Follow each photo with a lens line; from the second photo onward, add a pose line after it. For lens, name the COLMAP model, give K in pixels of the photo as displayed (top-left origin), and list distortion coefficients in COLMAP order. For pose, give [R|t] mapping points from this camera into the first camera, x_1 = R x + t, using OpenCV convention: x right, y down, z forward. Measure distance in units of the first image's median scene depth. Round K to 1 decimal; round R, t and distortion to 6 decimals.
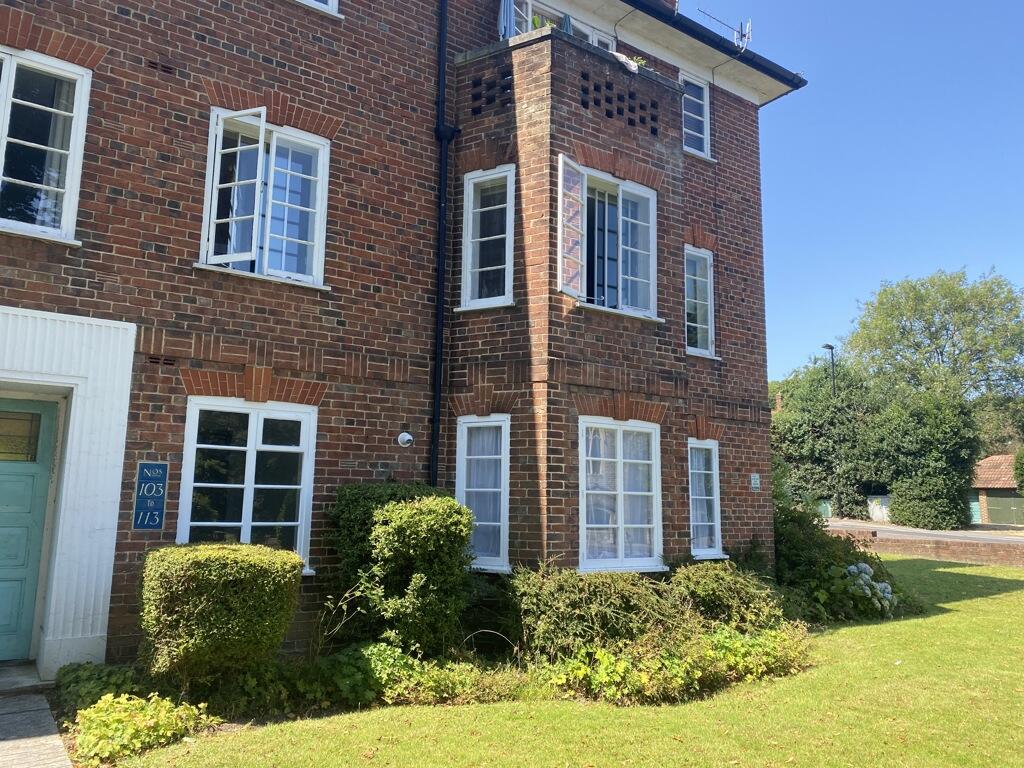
lens RADIAL K [[773.3, 0, 512.0], [0, 773.3, 384.0], [0, 0, 1]] dist [0.083300, -0.113341]
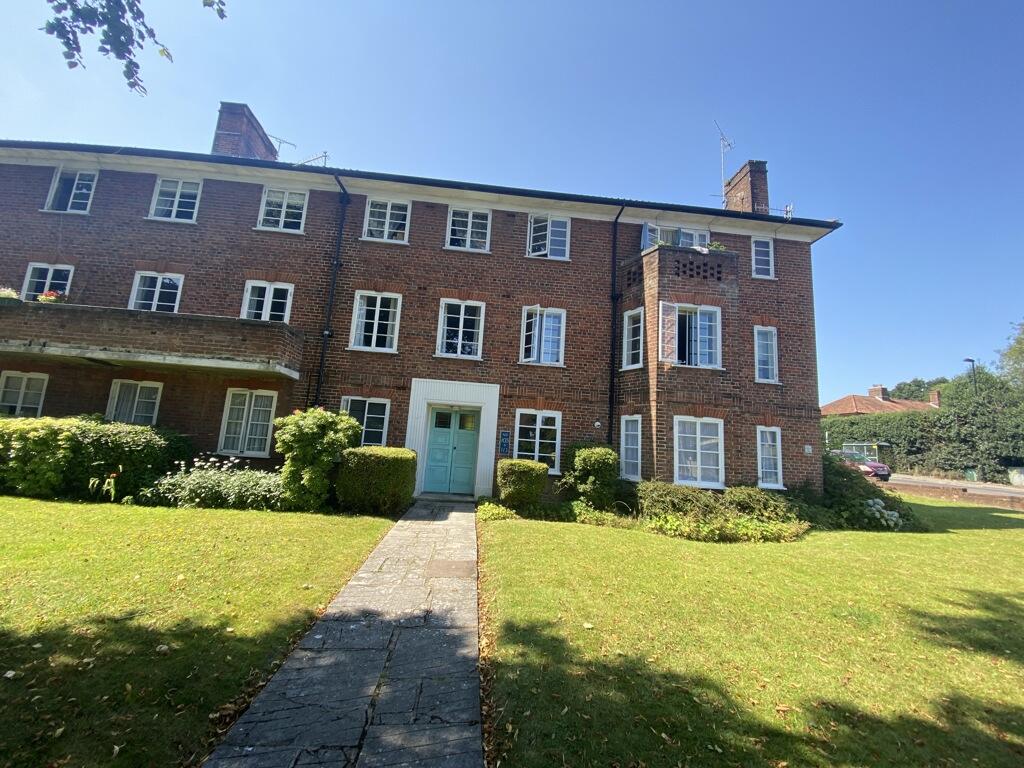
lens RADIAL K [[411.1, 0, 510.1], [0, 411.1, 385.6], [0, 0, 1]] dist [0.041020, -0.033880]
pose [[0.861084, -0.033817, -0.507337, 0.284584], [0.025736, 0.999406, -0.022935, -0.029641], [0.507811, 0.006692, 0.861442, -0.269186]]
